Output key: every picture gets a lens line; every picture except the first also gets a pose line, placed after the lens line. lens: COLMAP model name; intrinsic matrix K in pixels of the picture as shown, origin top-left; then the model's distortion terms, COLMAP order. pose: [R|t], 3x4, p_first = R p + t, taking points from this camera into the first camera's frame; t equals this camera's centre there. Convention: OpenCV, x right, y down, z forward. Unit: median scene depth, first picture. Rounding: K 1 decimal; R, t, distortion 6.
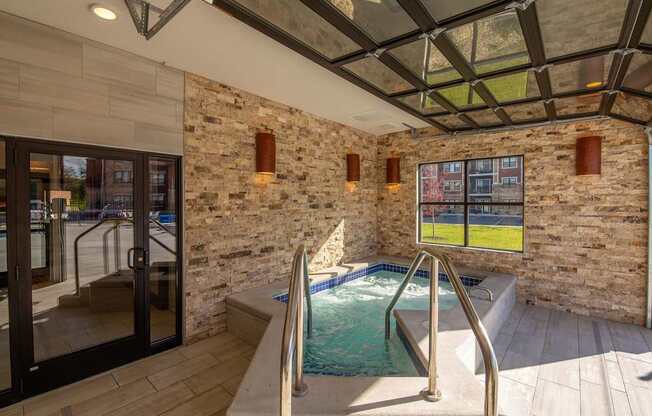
lens RADIAL K [[292.1, 0, 326.1], [0, 292.1, 207.7], [0, 0, 1]] dist [0.000860, -0.000128]
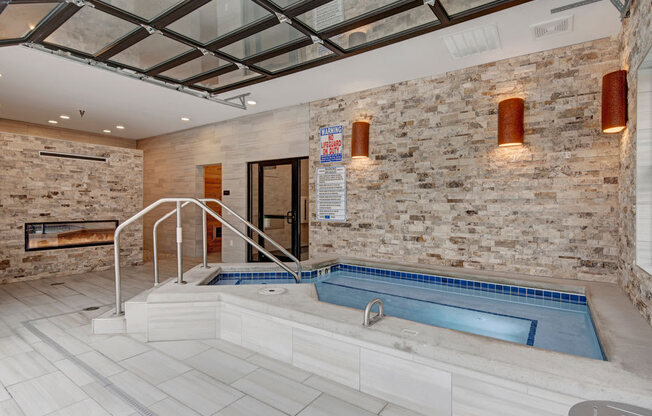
lens RADIAL K [[331.1, 0, 326.0], [0, 331.1, 206.5], [0, 0, 1]] dist [0.000082, -0.000120]
pose [[0.083275, 0.015585, -0.996405, 0.952345], [-0.019272, 0.999716, 0.014027, 0.051046], [0.996340, 0.018035, 0.083552, 0.682557]]
